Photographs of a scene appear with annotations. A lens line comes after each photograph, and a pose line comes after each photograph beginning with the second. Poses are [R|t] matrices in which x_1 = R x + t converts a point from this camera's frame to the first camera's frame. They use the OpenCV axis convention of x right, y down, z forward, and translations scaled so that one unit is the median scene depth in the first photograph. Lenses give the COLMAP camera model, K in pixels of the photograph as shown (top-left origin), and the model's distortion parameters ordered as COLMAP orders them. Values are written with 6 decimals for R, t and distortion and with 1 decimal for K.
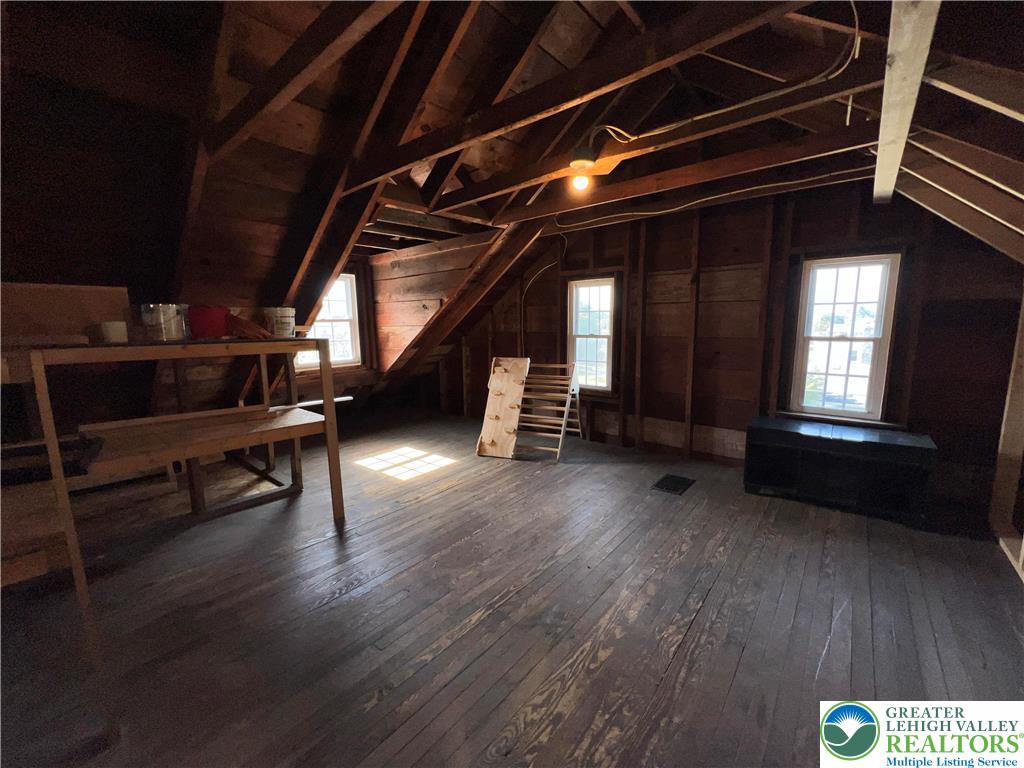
lens RADIAL K [[411.0, 0, 509.8], [0, 411.0, 383.7], [0, 0, 1]] dist [-0.001321, -0.000238]
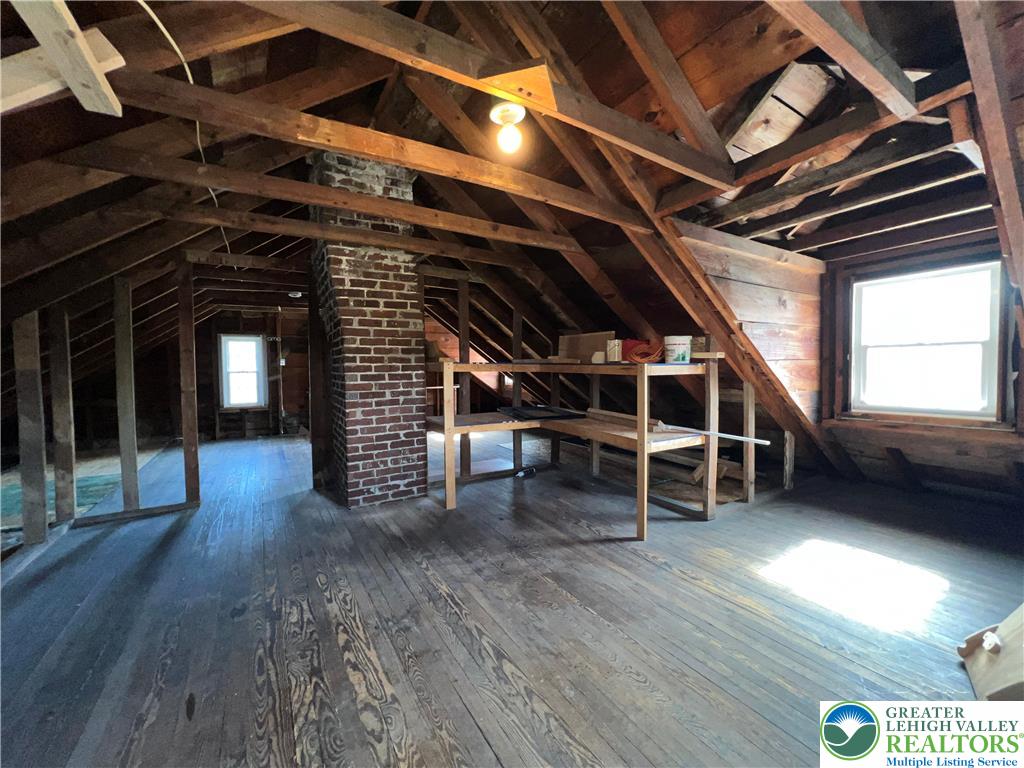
lens RADIAL K [[411.0, 0, 514.4], [0, 411.0, 381.0], [0, 0, 1]] dist [-0.001321, -0.000238]
pose [[-0.314030, 0.049806, -0.948106, 0.573696], [-0.131258, 0.986756, 0.095311, -0.106284], [0.940296, 0.154377, -0.303333, 0.863151]]
